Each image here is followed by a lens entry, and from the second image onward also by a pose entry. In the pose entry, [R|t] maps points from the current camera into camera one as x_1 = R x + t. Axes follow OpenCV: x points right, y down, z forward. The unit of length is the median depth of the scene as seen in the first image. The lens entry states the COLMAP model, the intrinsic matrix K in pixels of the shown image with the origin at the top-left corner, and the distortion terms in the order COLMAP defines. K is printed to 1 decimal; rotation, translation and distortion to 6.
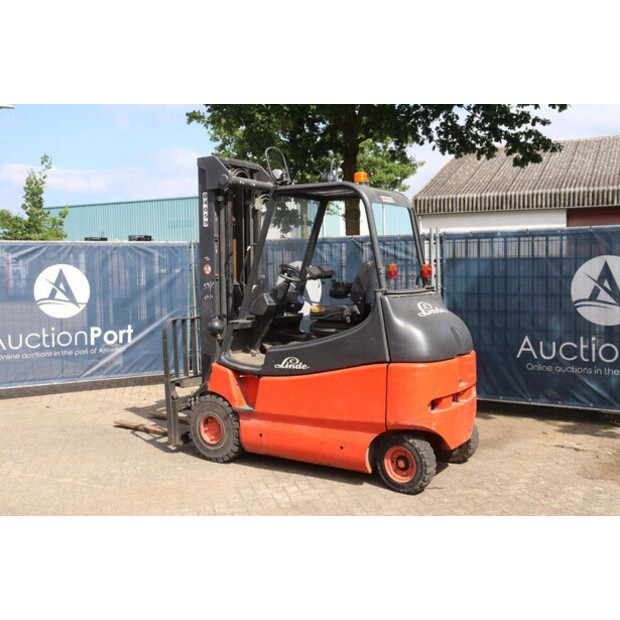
lens RADIAL K [[702.2, 0, 310.5], [0, 702.2, 308.8], [0, 0, 1]] dist [-0.038260, 0.000000]
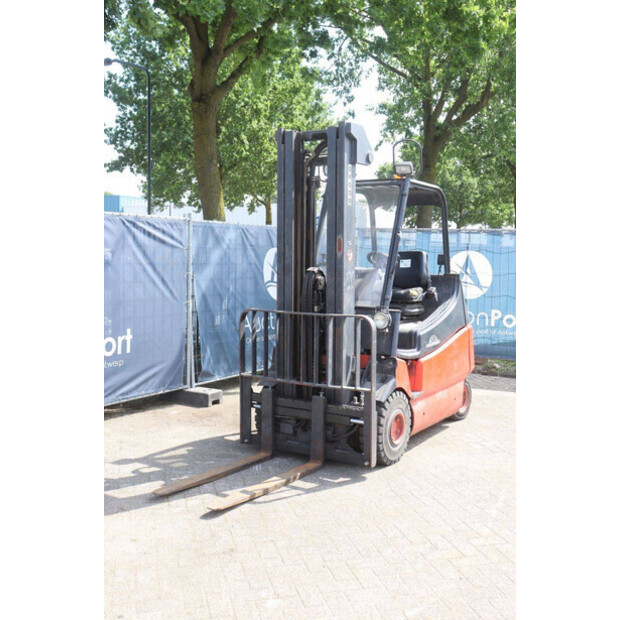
lens RADIAL K [[771.2, 0, 300.1], [0, 771.2, 309.6], [0, 0, 1]] dist [0.008085, 0.000000]
pose [[-0.028365, -0.075296, 0.996758, -1.143326], [0.040418, 0.996257, 0.076409, -0.069451], [-0.998780, 0.042455, -0.025216, 1.141822]]
